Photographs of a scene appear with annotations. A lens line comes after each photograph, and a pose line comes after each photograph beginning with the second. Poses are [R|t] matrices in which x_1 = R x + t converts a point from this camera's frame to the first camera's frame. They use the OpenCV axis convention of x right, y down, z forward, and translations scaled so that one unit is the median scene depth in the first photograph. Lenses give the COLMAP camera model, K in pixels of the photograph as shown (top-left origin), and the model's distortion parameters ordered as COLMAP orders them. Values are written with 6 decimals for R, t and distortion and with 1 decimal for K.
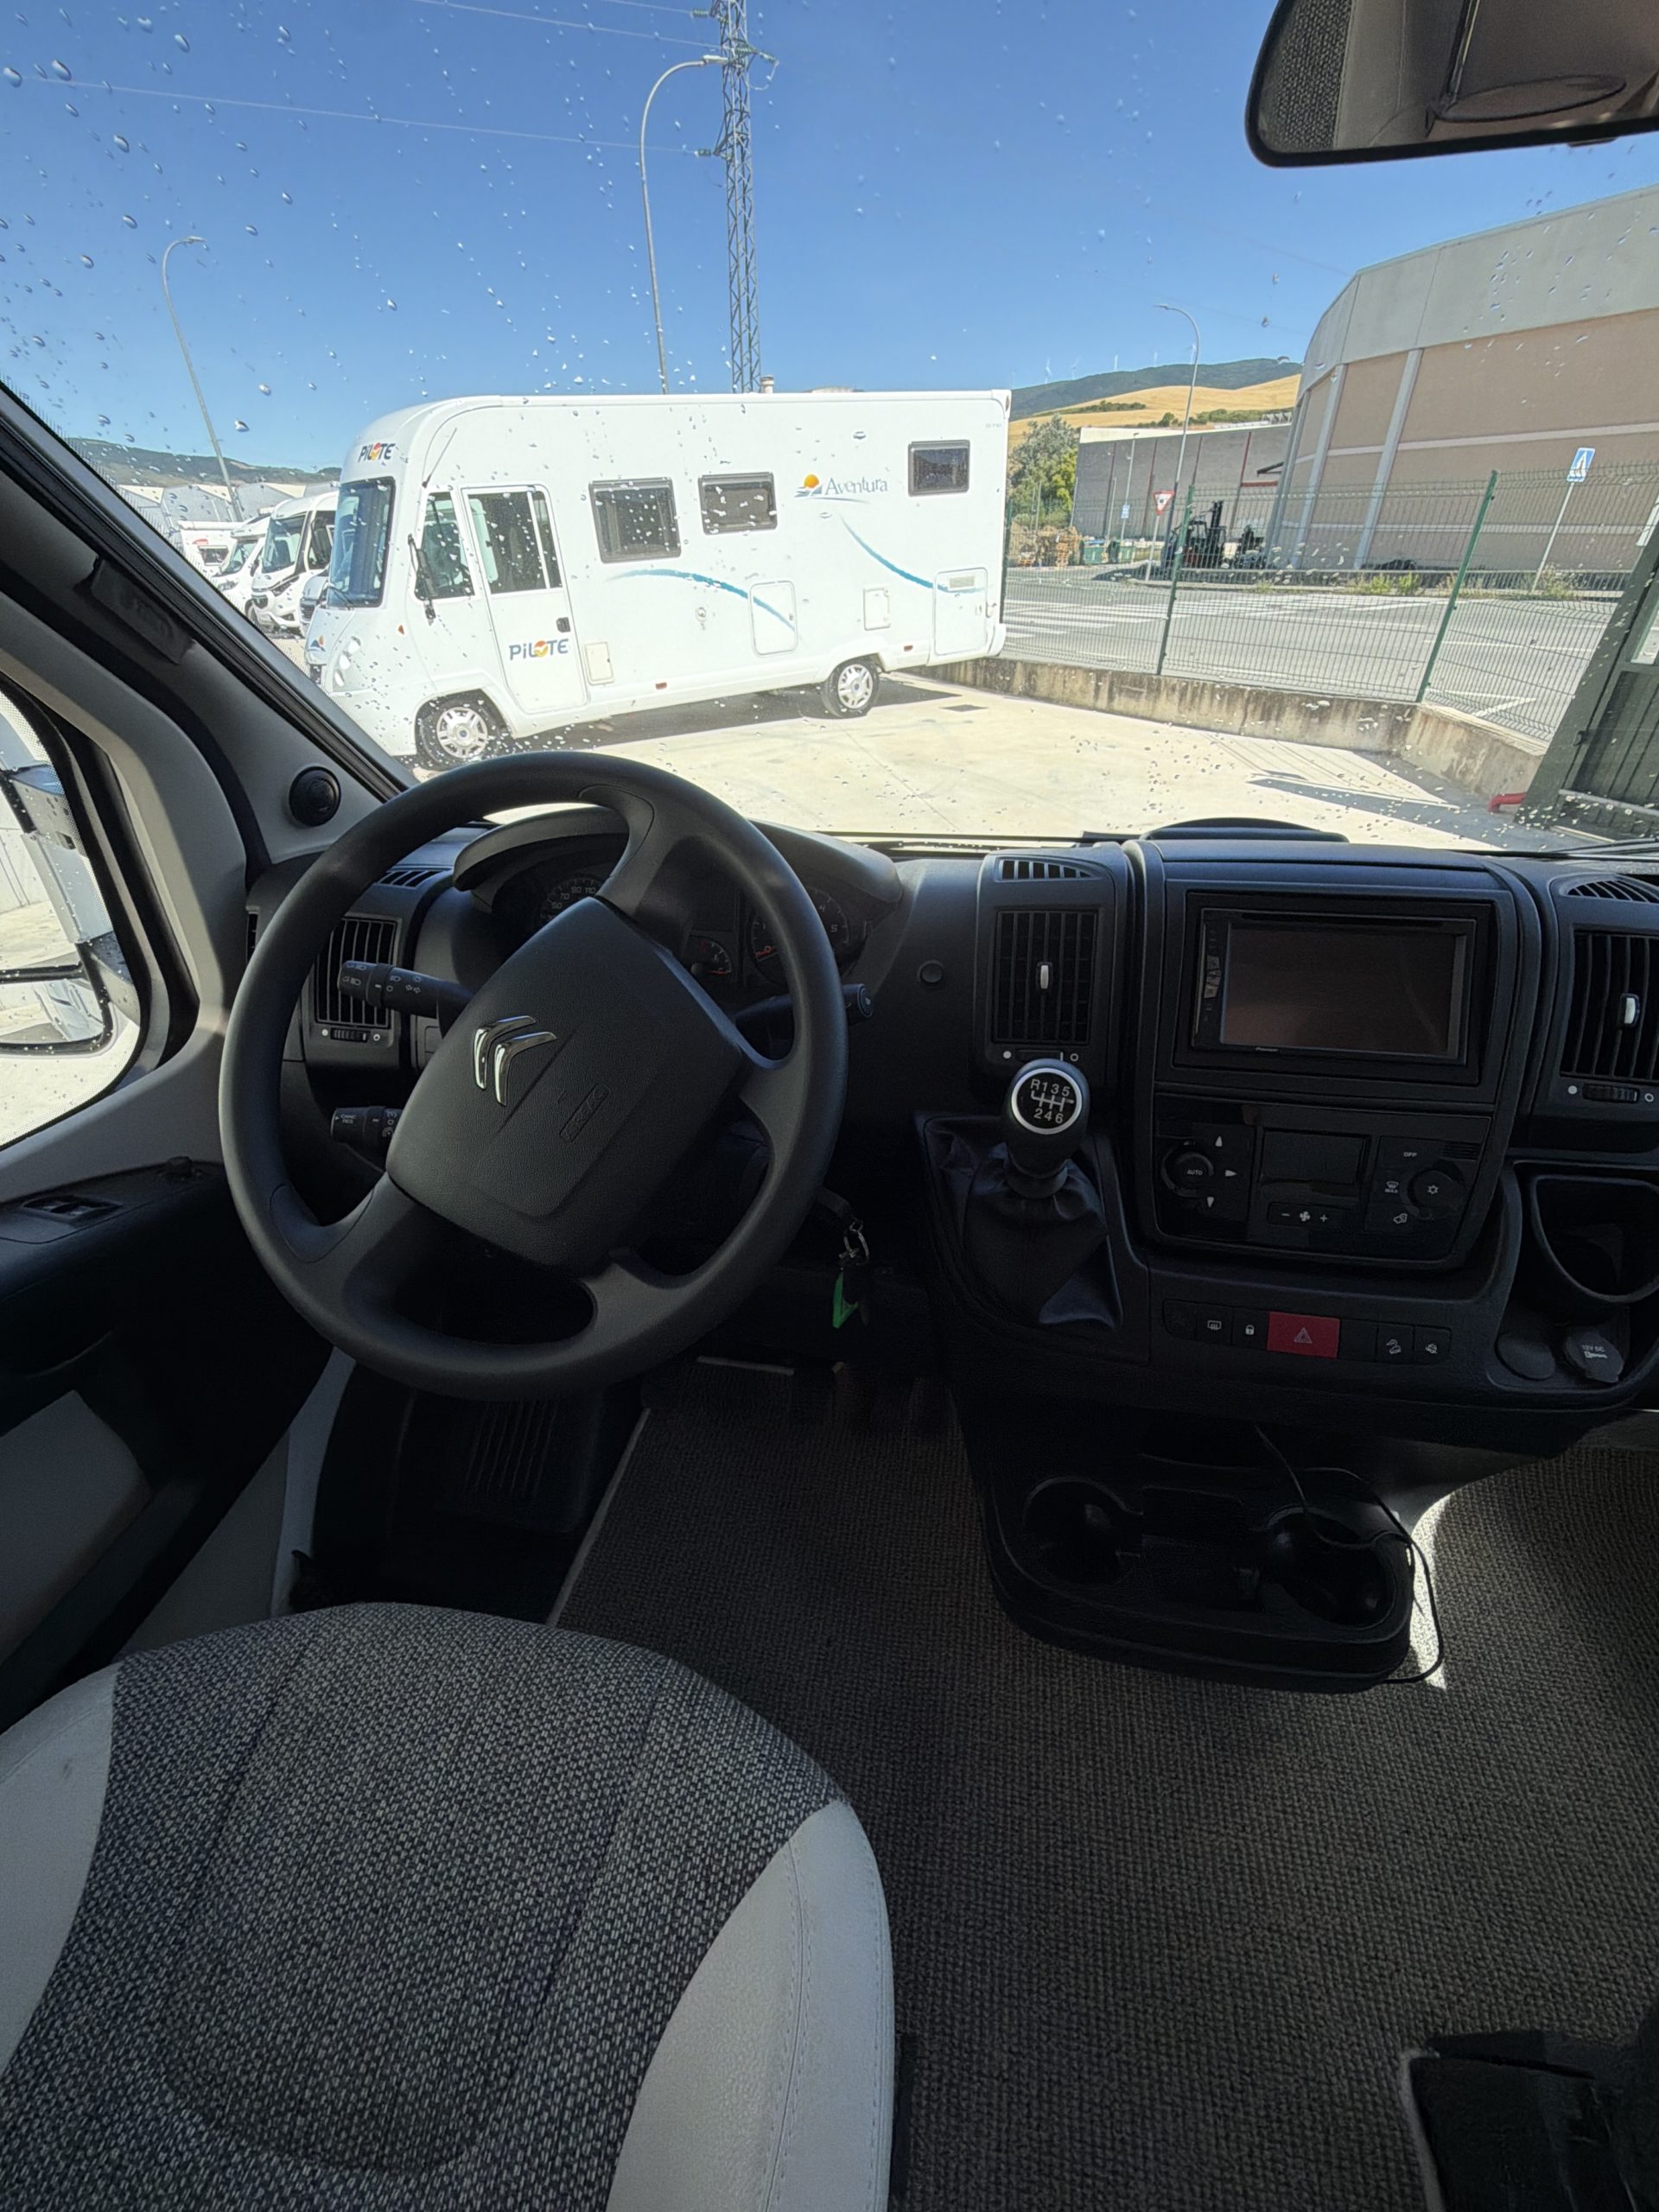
lens RADIAL K [[885.9, 0, 828.9], [0, 885.9, 1103.8], [0, 0, 1]] dist [-0.000225, 0.000740]
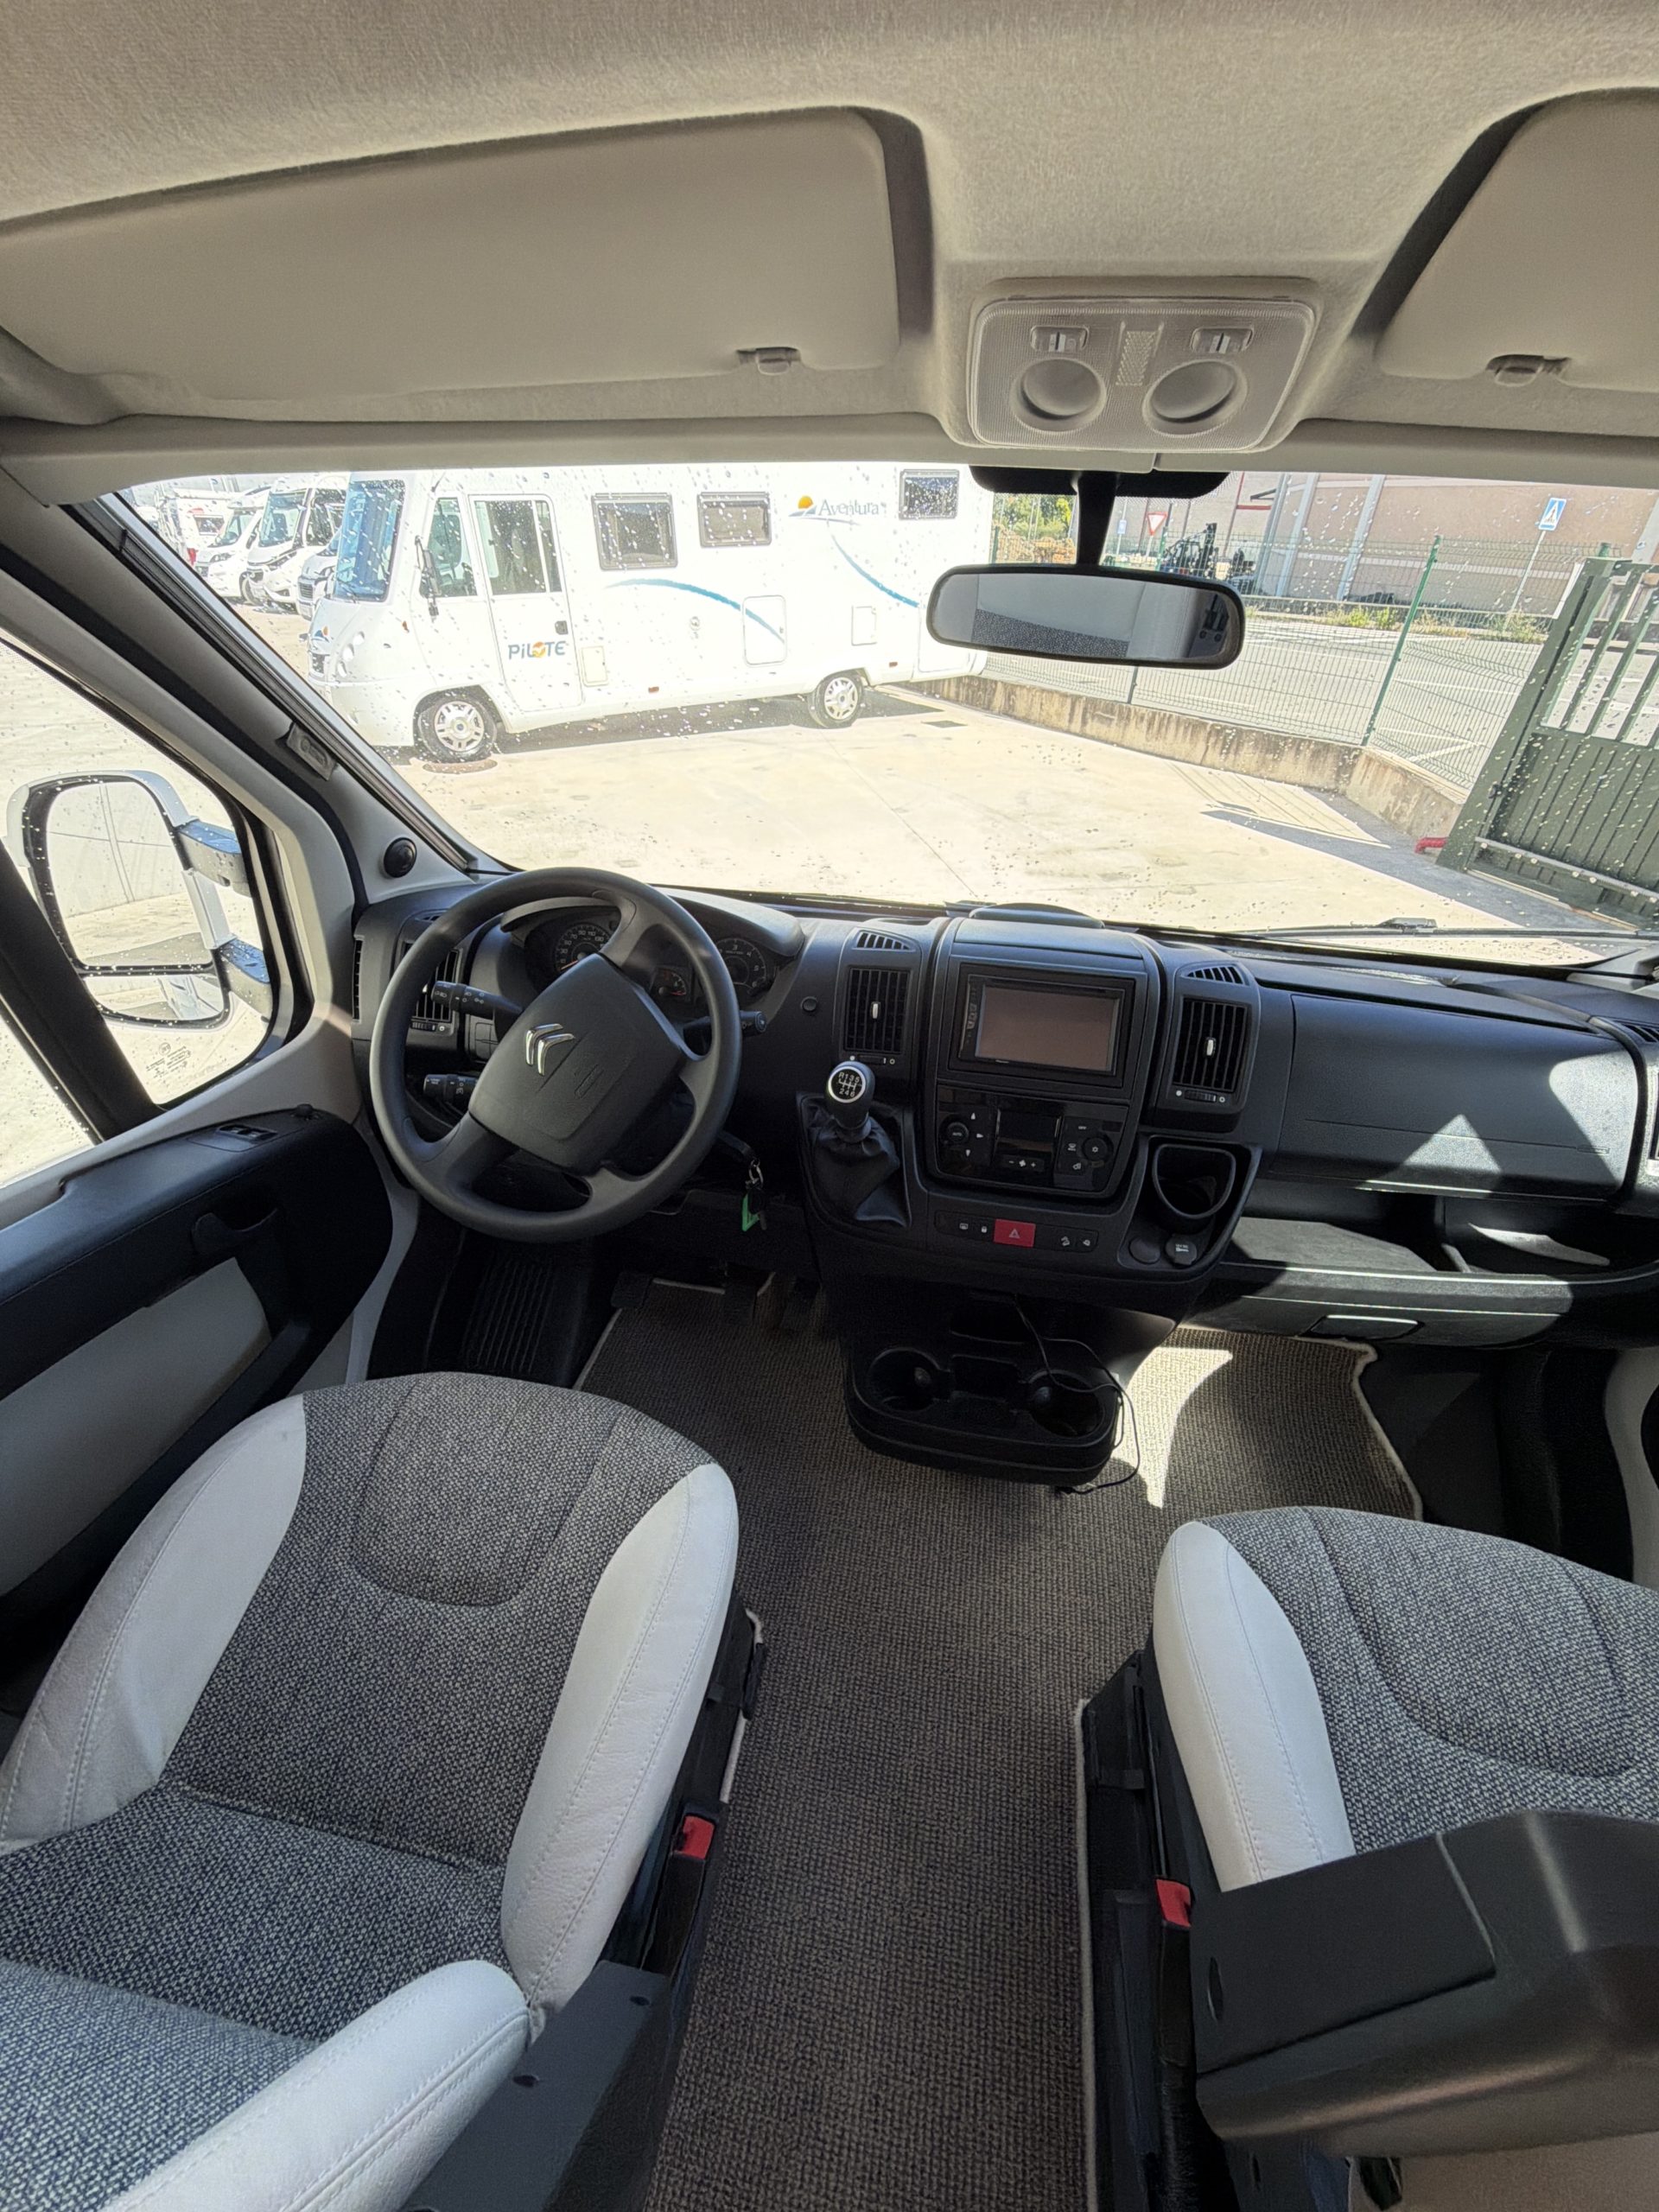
lens RADIAL K [[885.9, 0, 828.9], [0, 885.9, 1103.8], [0, 0, 1]] dist [-0.000225, 0.000740]
pose [[0.998863, 0.040430, 0.025264, 0.010853], [-0.040521, 0.999174, 0.003120, 0.002122], [-0.025117, -0.004141, 0.999676, -0.053725]]
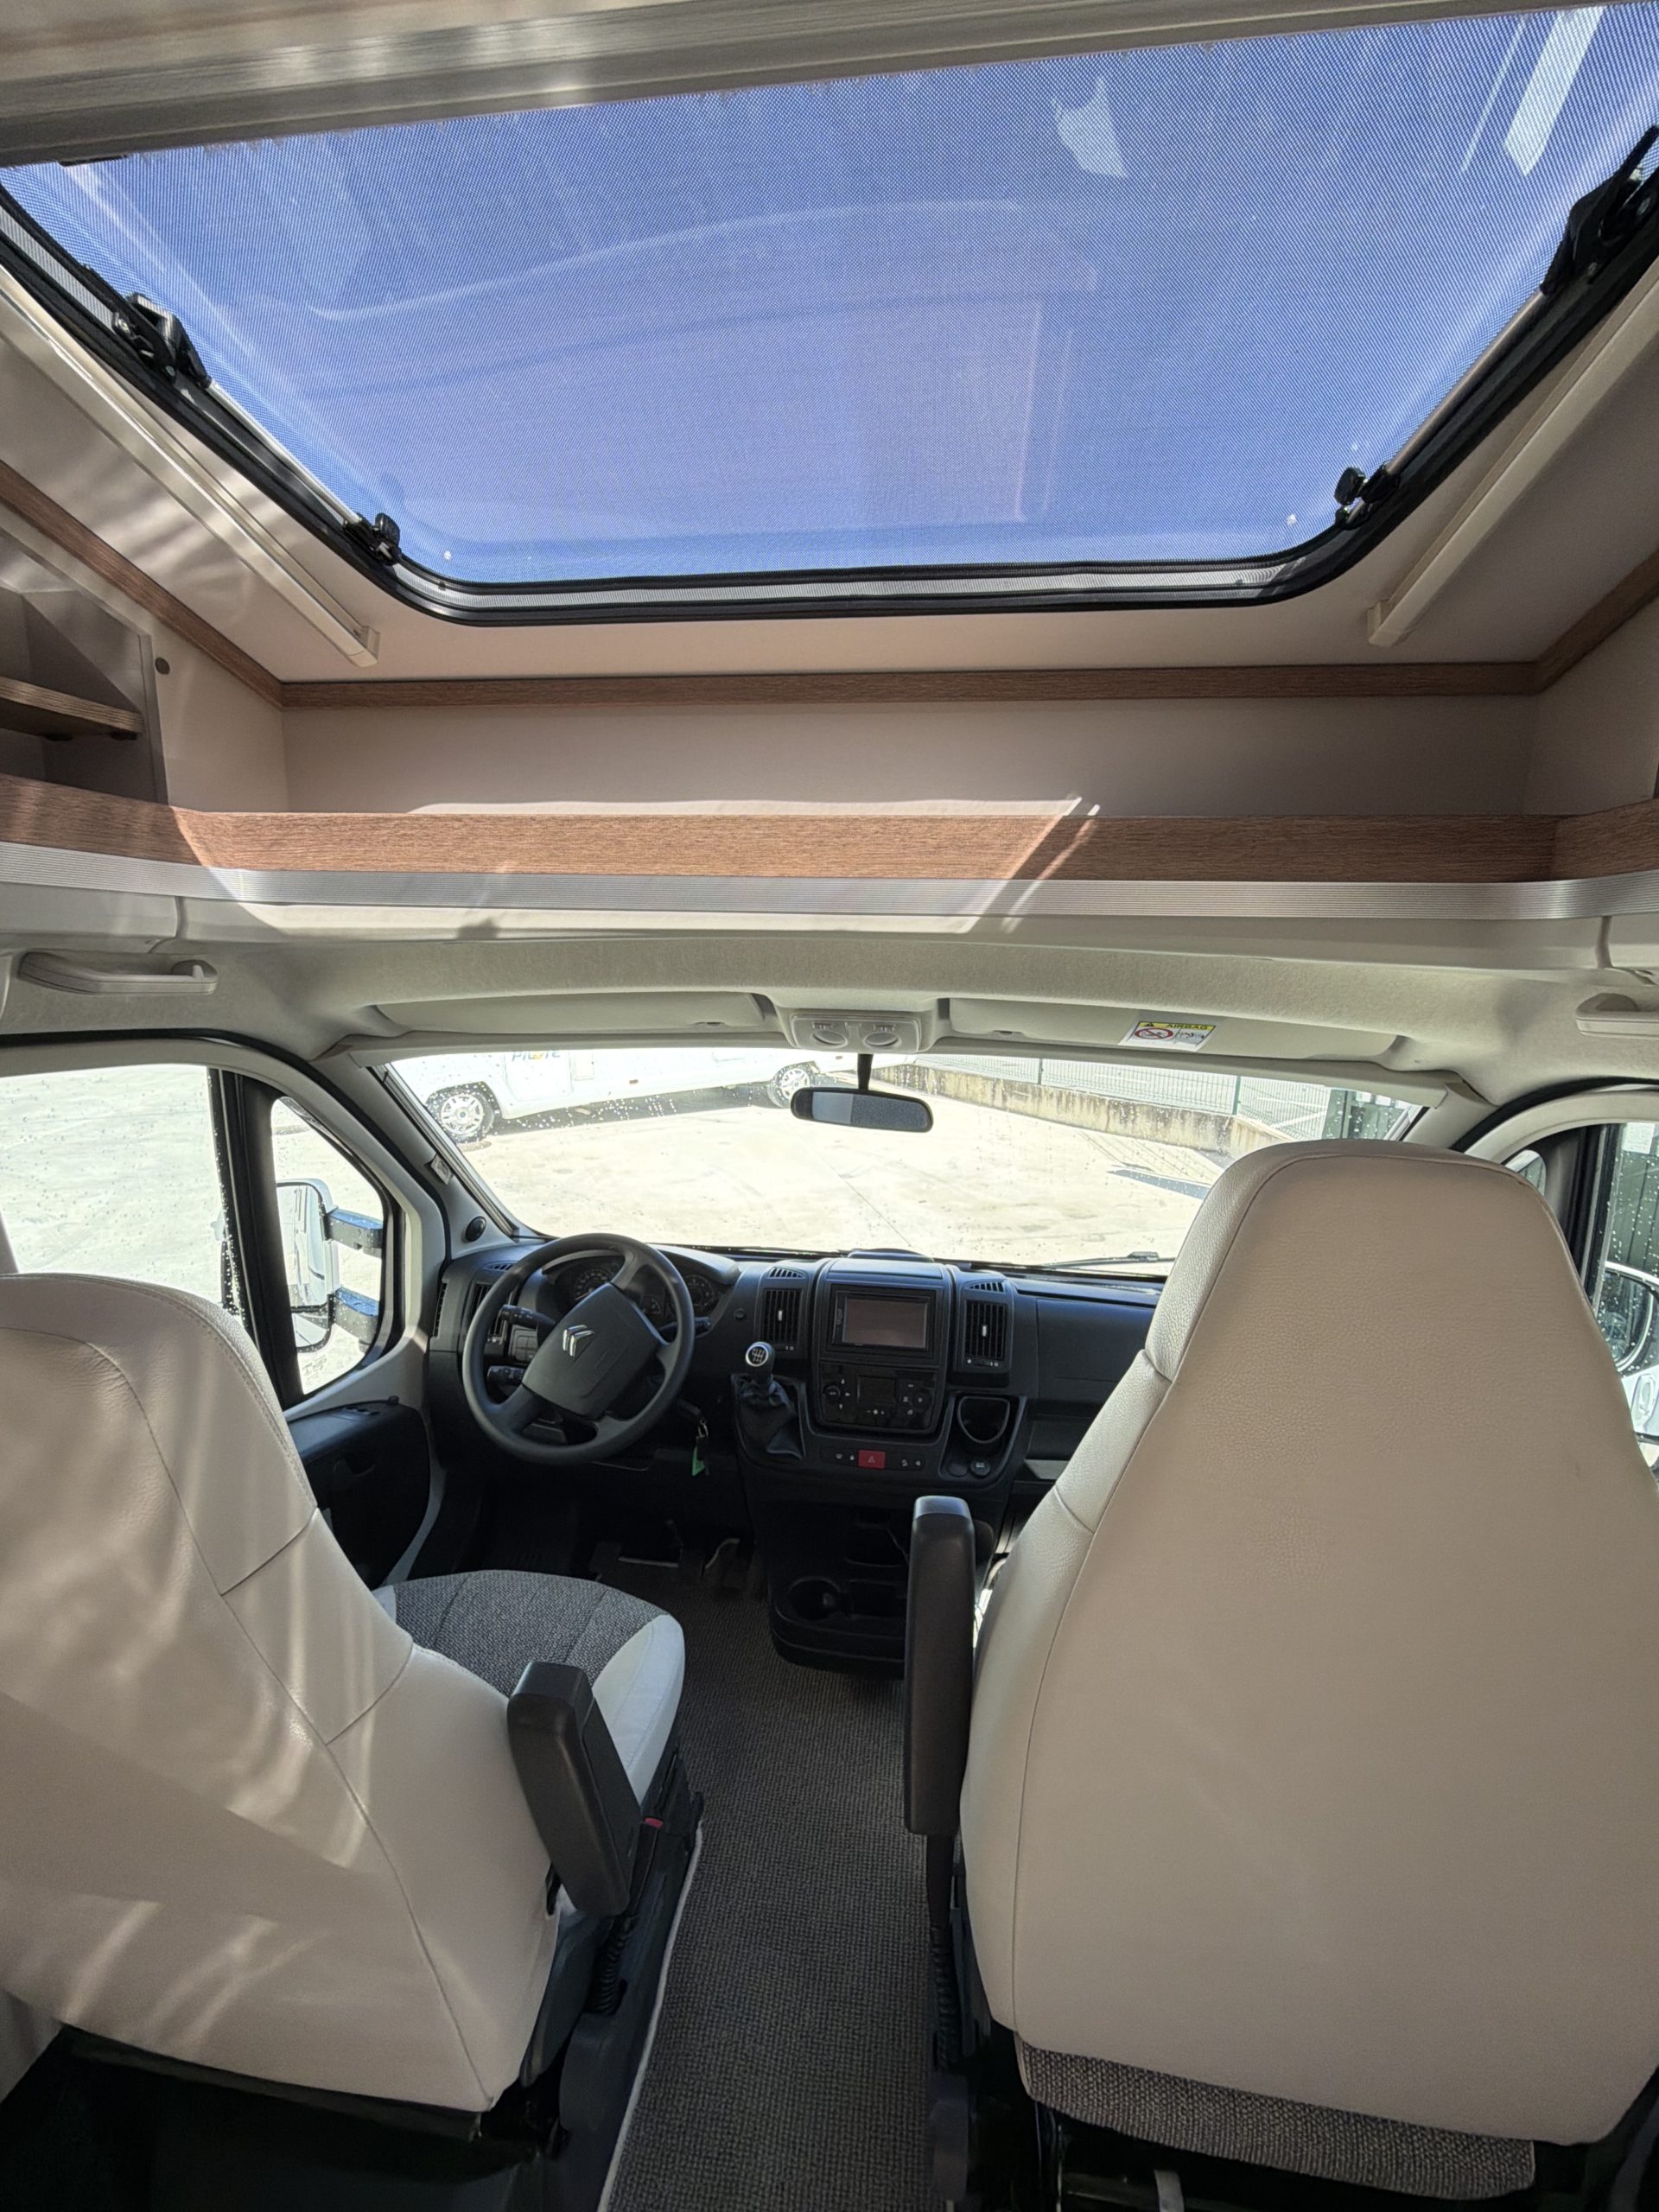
lens RADIAL K [[886.3, 0, 826.2], [0, 886.3, 1102.7], [0, 0, 1]] dist [-0.002594, -0.000172]
pose [[0.998513, 0.028117, 0.046701, 0.020815], [-0.007967, 0.922782, -0.385240, 0.024170], [-0.053927, 0.384296, 0.921634, -0.141996]]
